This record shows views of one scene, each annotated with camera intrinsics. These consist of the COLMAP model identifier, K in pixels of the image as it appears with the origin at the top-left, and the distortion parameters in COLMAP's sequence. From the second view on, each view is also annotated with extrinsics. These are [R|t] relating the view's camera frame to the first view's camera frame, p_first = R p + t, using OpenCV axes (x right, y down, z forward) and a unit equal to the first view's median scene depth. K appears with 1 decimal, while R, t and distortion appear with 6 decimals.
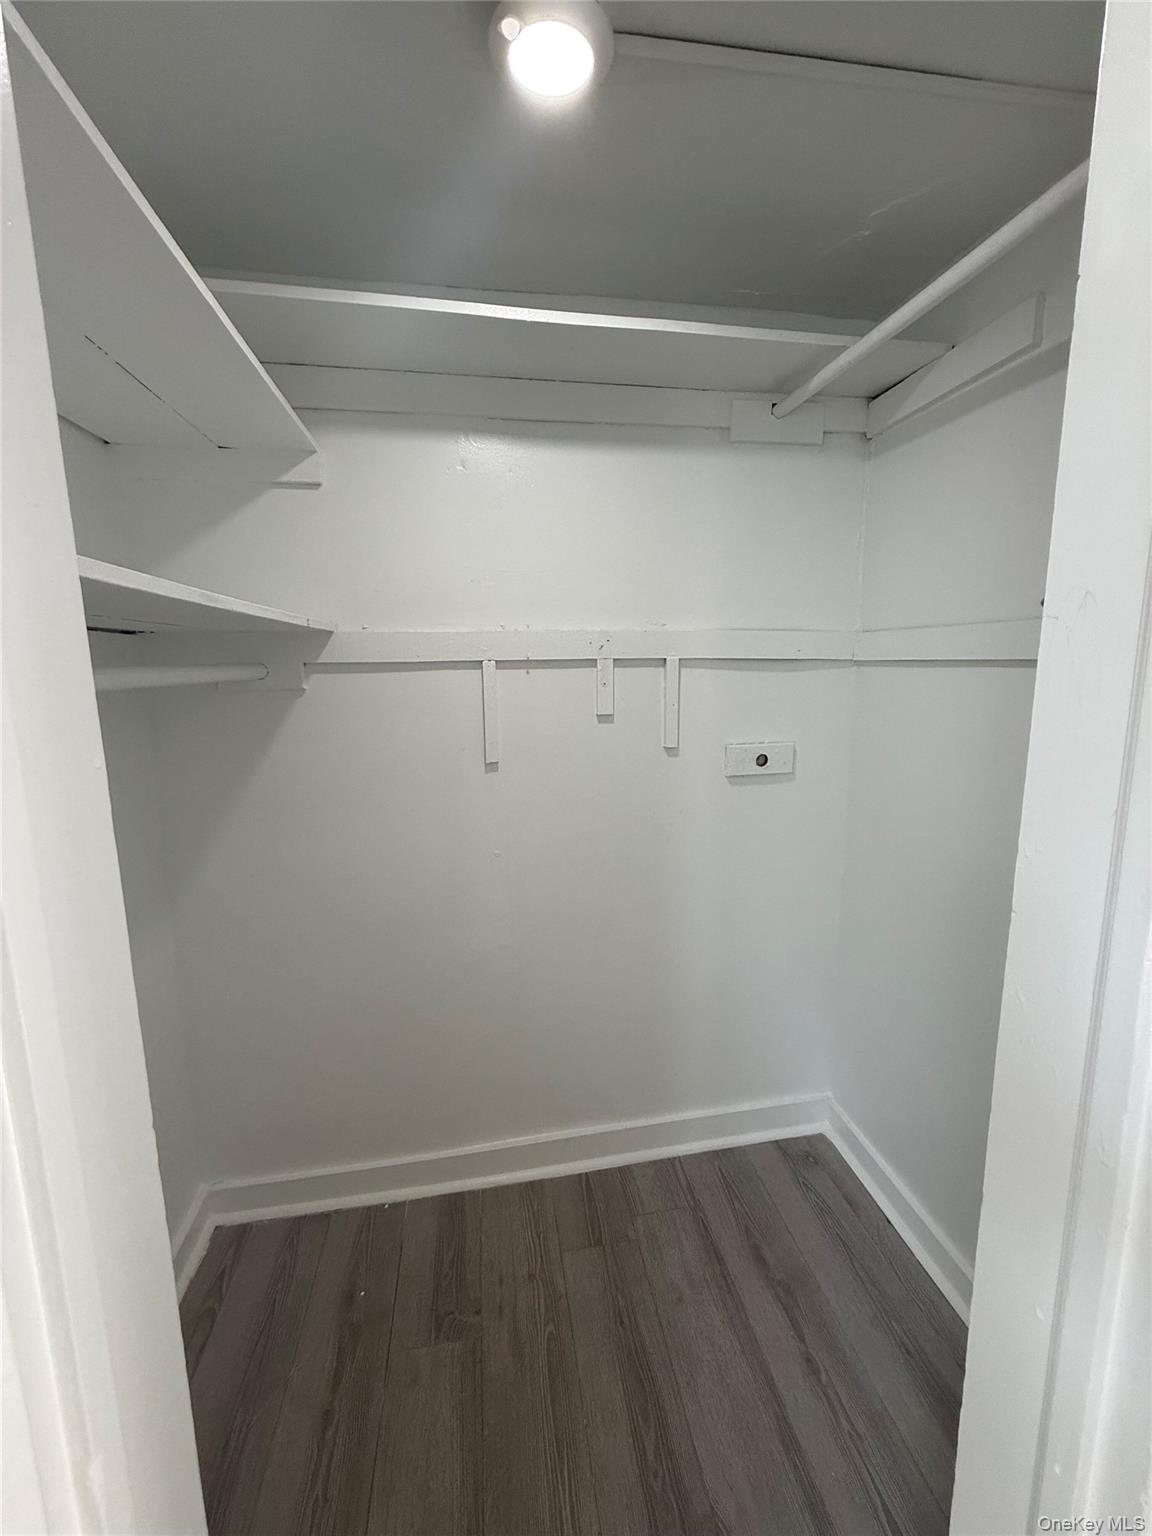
lens RADIAL K [[606.3, 0, 577.8], [0, 606.3, 762.0], [0, 0, 1]] dist [0.000226, -0.000367]
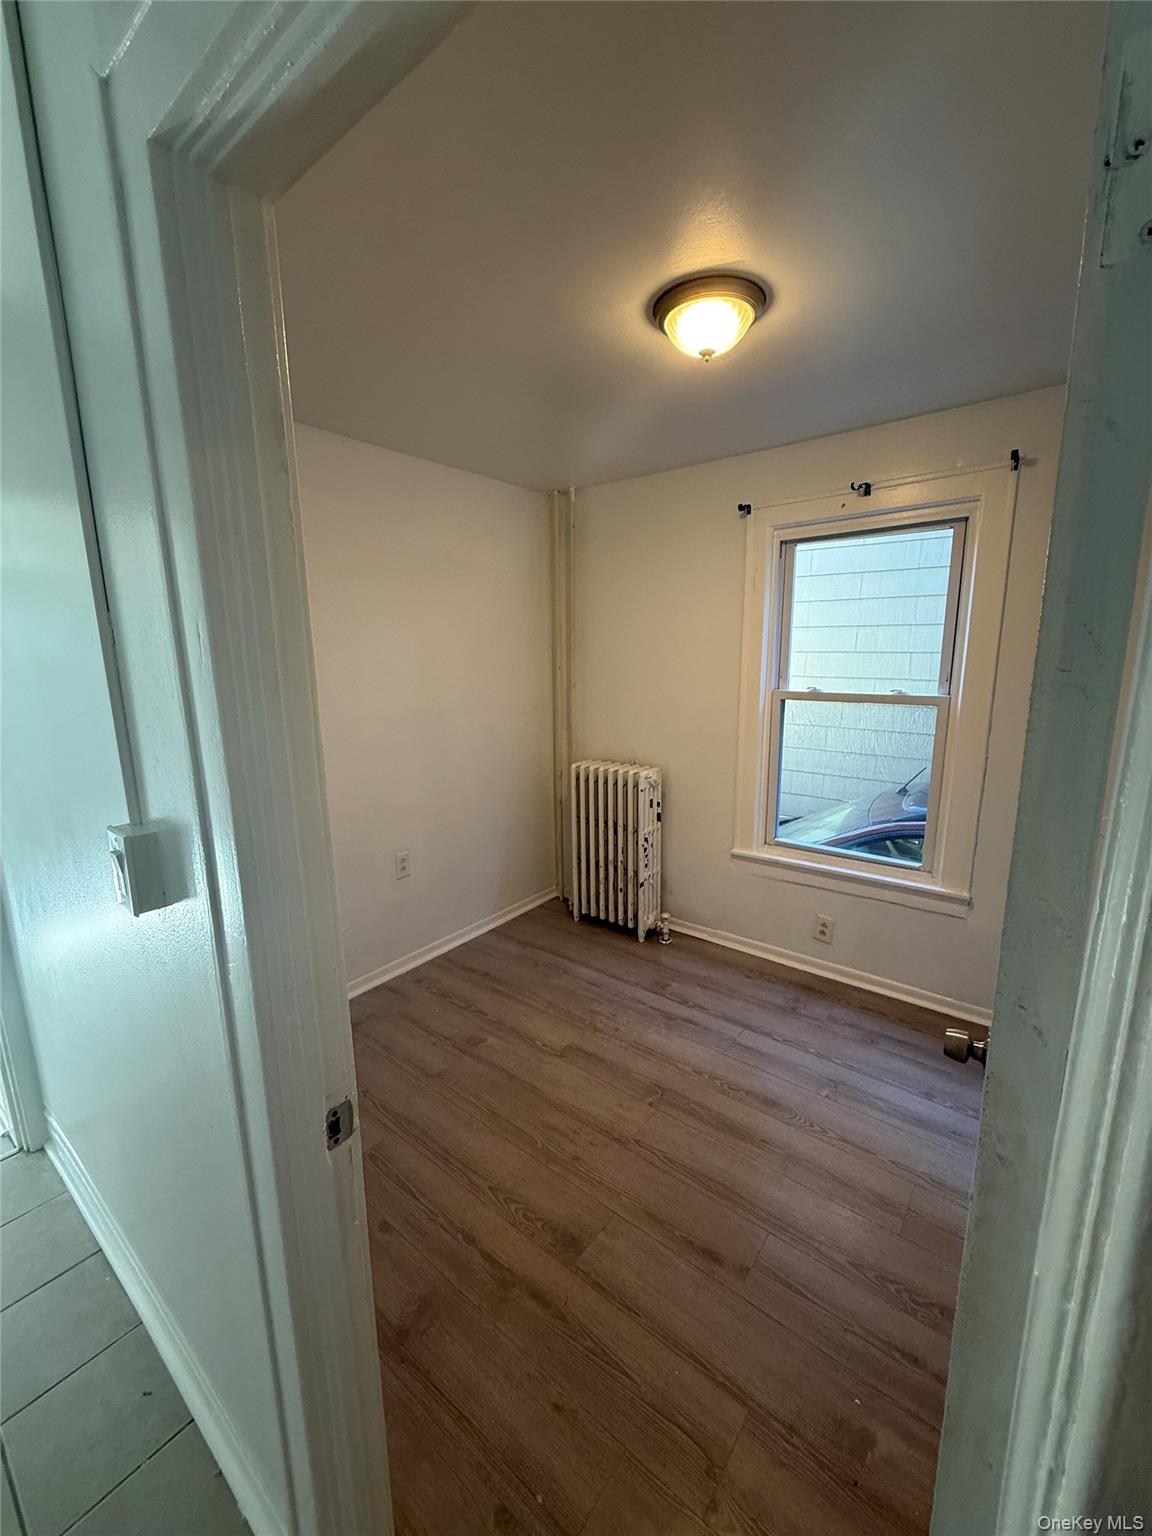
lens RADIAL K [[606.3, 0, 581.1], [0, 606.3, 763.5], [0, 0, 1]] dist [0.000226, -0.000367]
pose [[-0.746515, 0.162546, -0.645209, 0.620746], [-0.070995, 0.944706, 0.320140, -0.217411], [0.661570, 0.284796, -0.693697, 1.260504]]
